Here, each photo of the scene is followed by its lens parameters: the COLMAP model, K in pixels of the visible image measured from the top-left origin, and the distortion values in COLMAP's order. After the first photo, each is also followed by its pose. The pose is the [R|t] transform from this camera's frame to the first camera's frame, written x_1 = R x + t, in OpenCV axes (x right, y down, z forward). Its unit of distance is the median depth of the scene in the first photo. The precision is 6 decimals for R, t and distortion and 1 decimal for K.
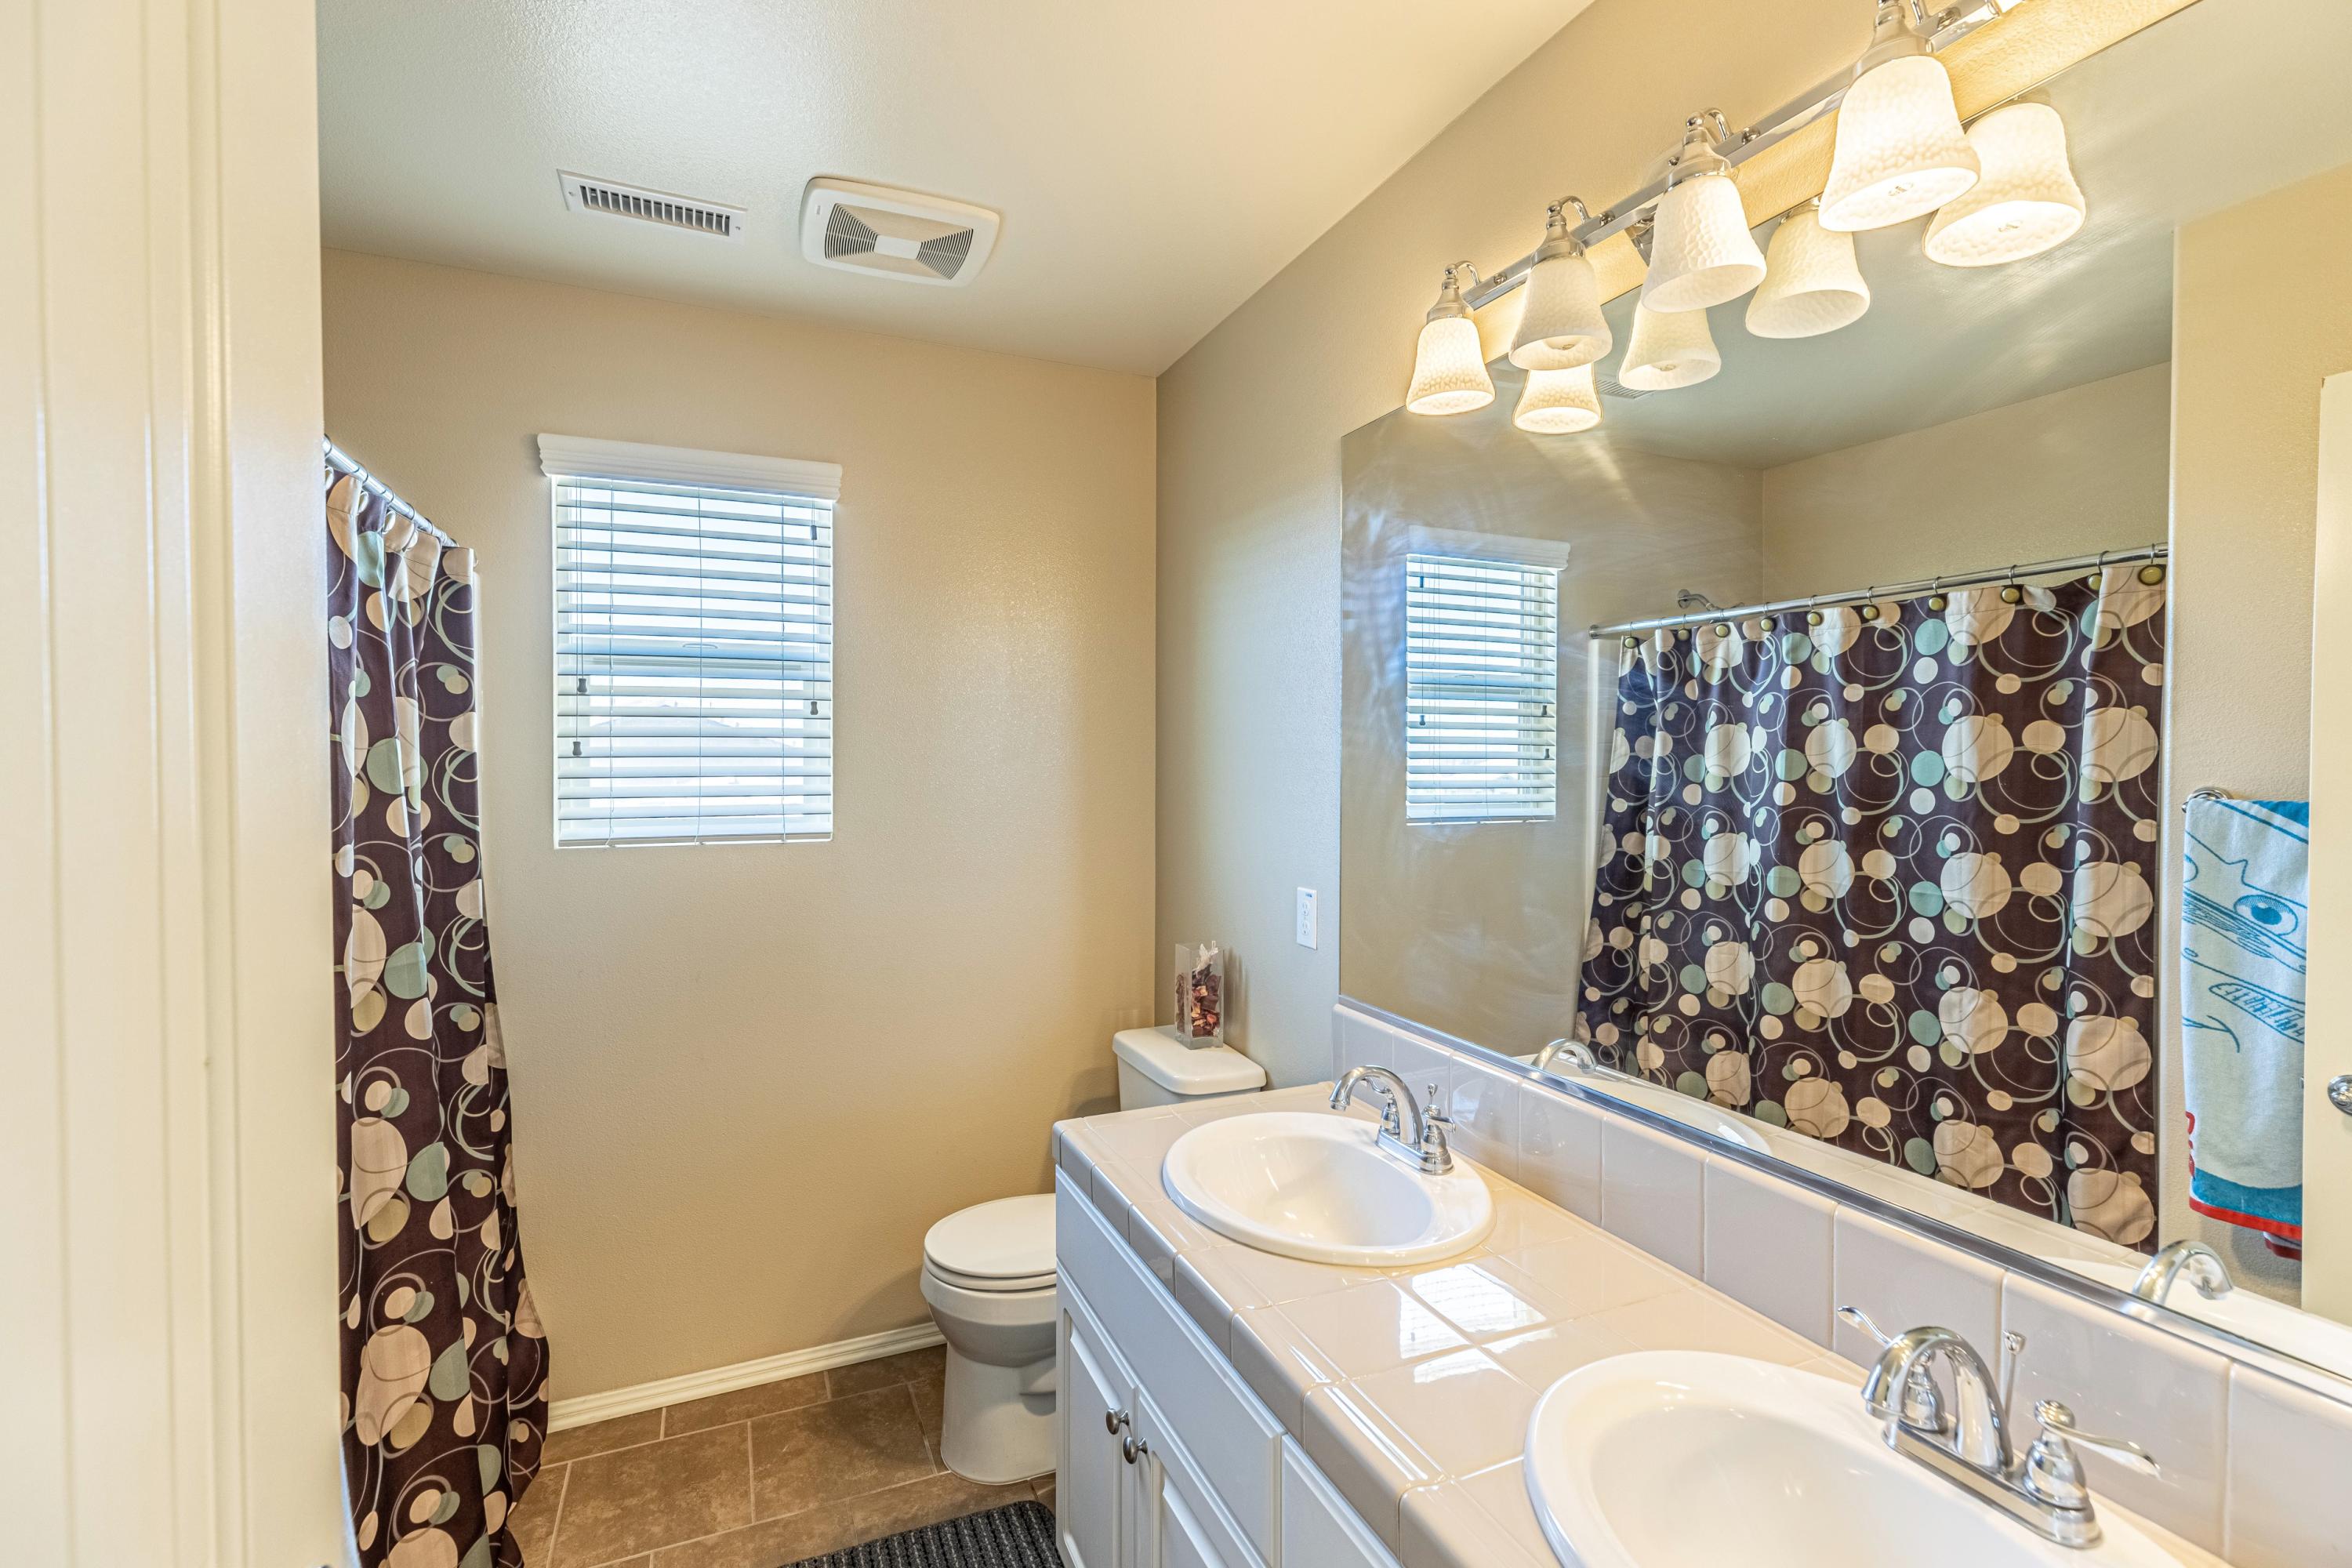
lens RADIAL K [[1064.3, 0, 1178.8], [0, 1064.3, 776.6], [0, 0, 1]] dist [0.003809, 0.000507]
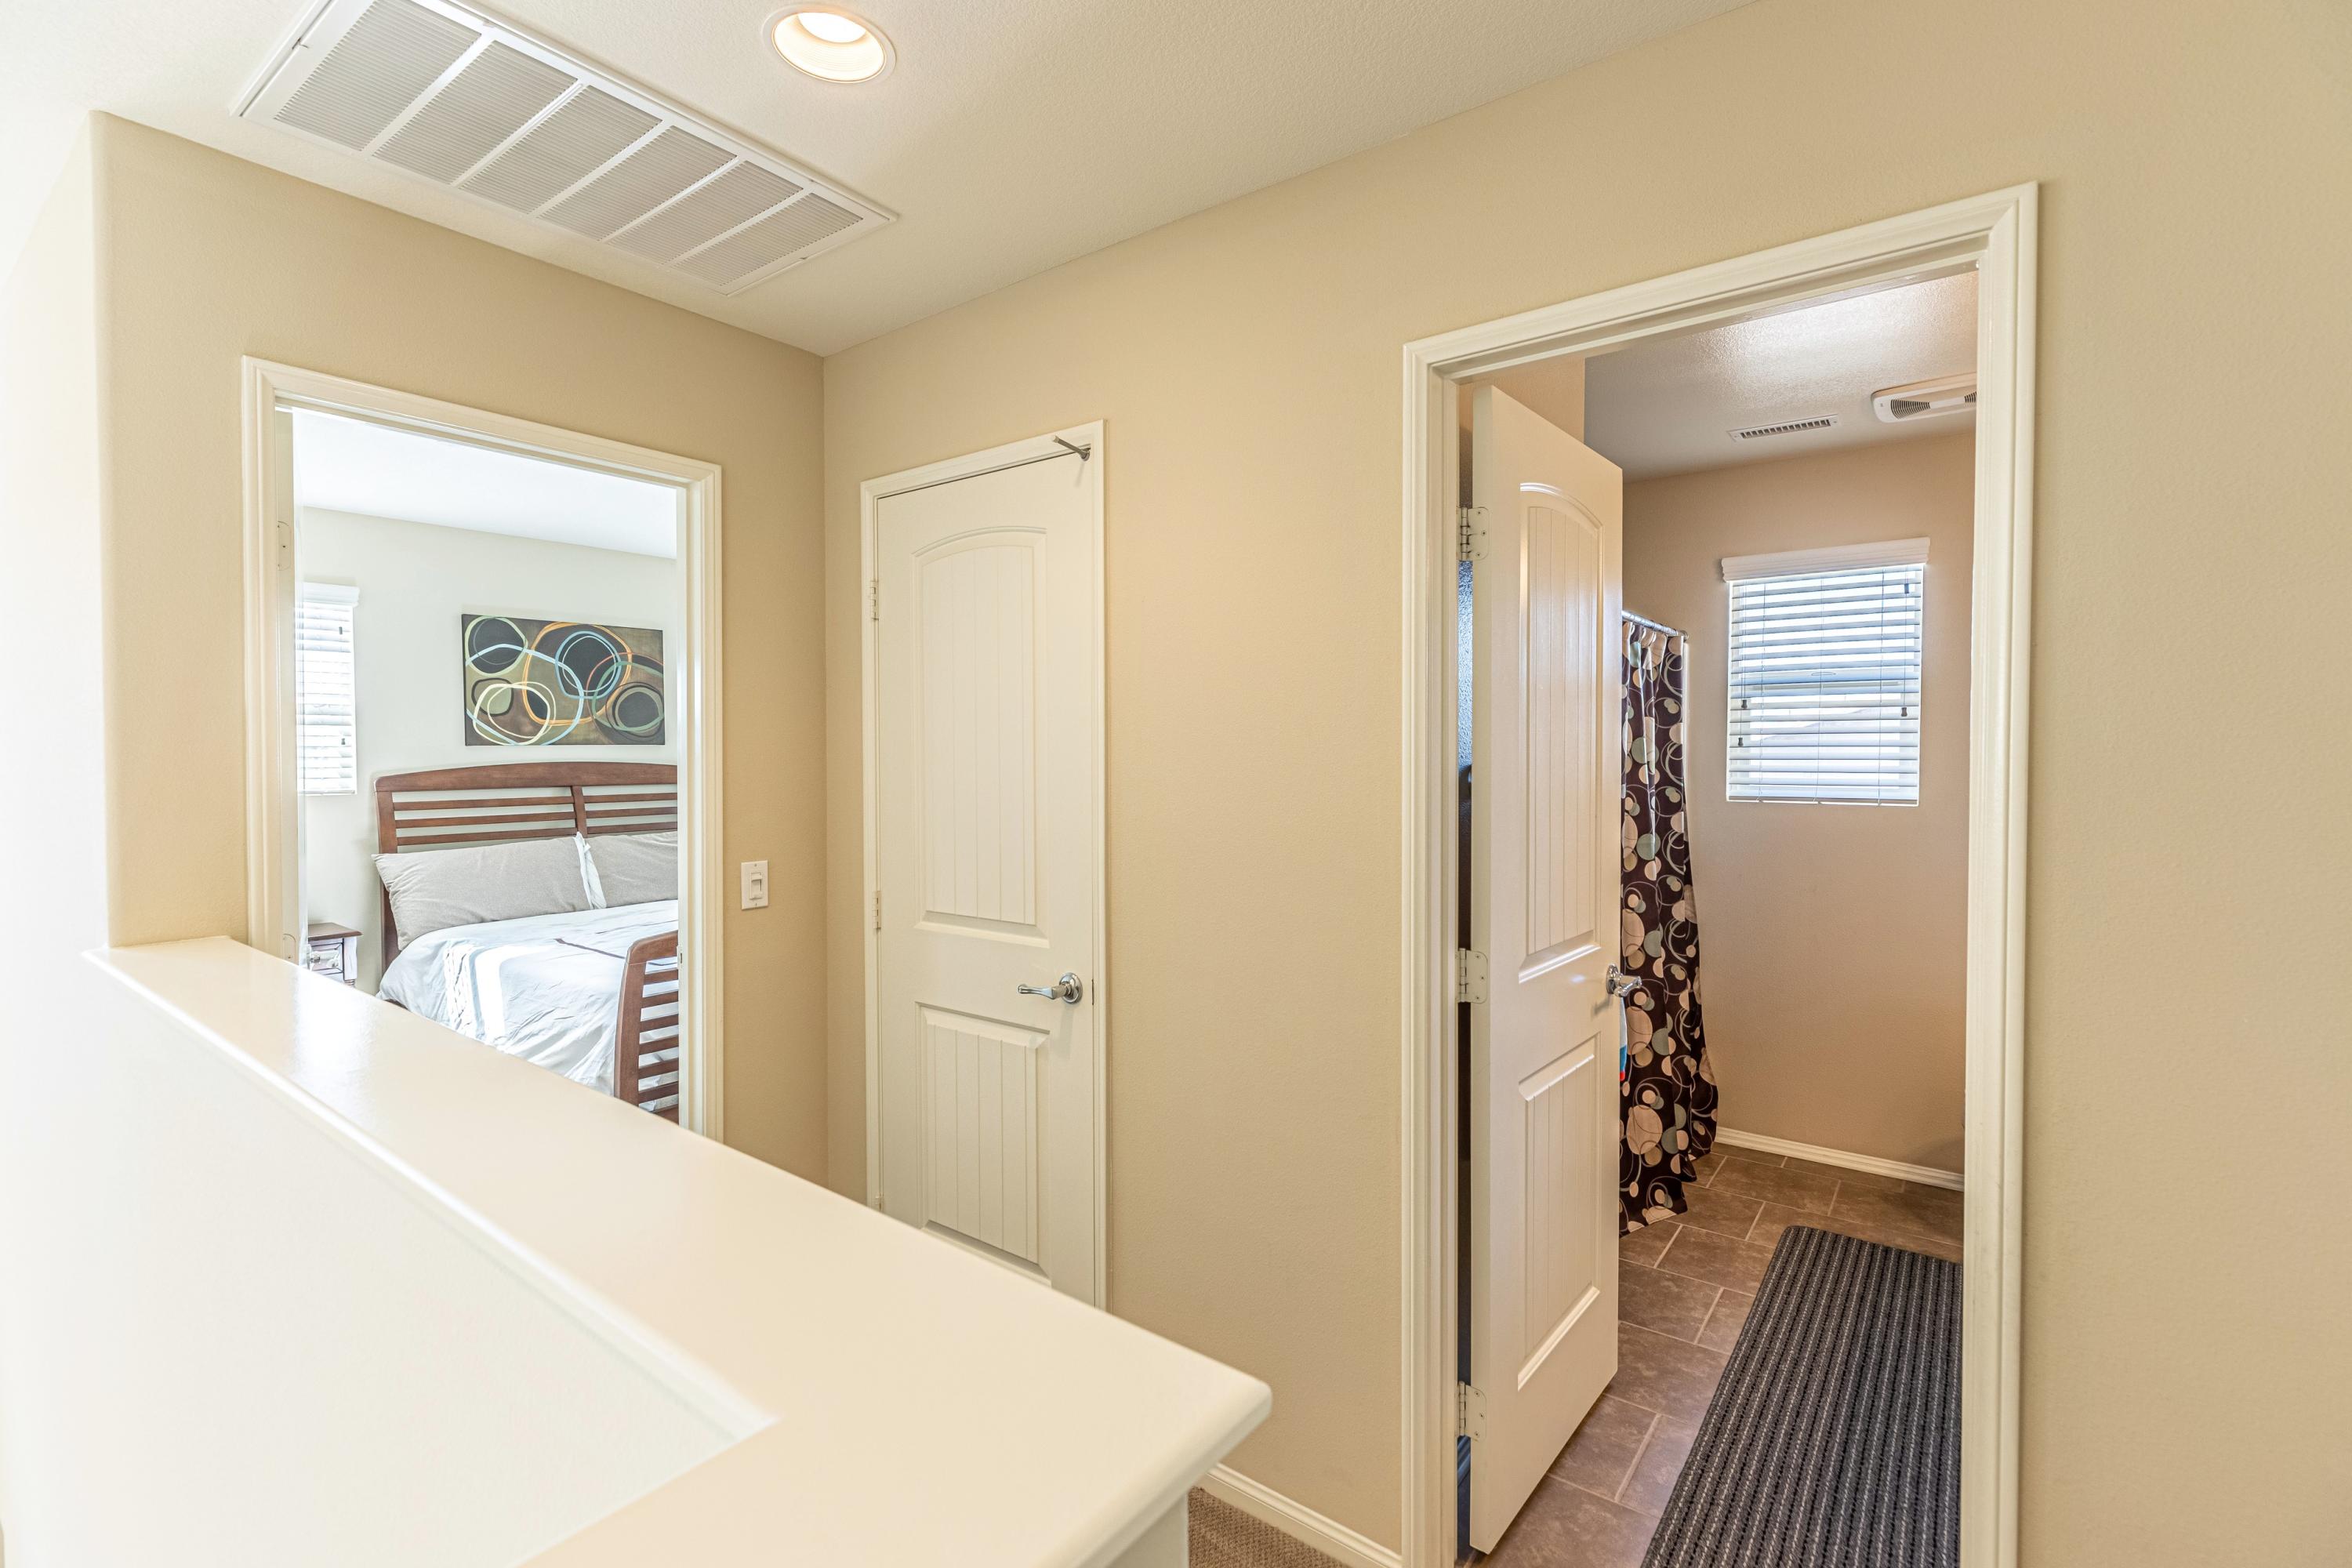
lens RADIAL K [[1064.3, 0, 1178.8], [0, 1064.3, 776.6], [0, 0, 1]] dist [0.003809, 0.000507]
pose [[0.492587, 0.018145, -0.870074, 0.532797], [-0.014883, 0.999812, 0.012425, 0.024246], [0.870136, 0.006829, 0.492765, -0.689848]]
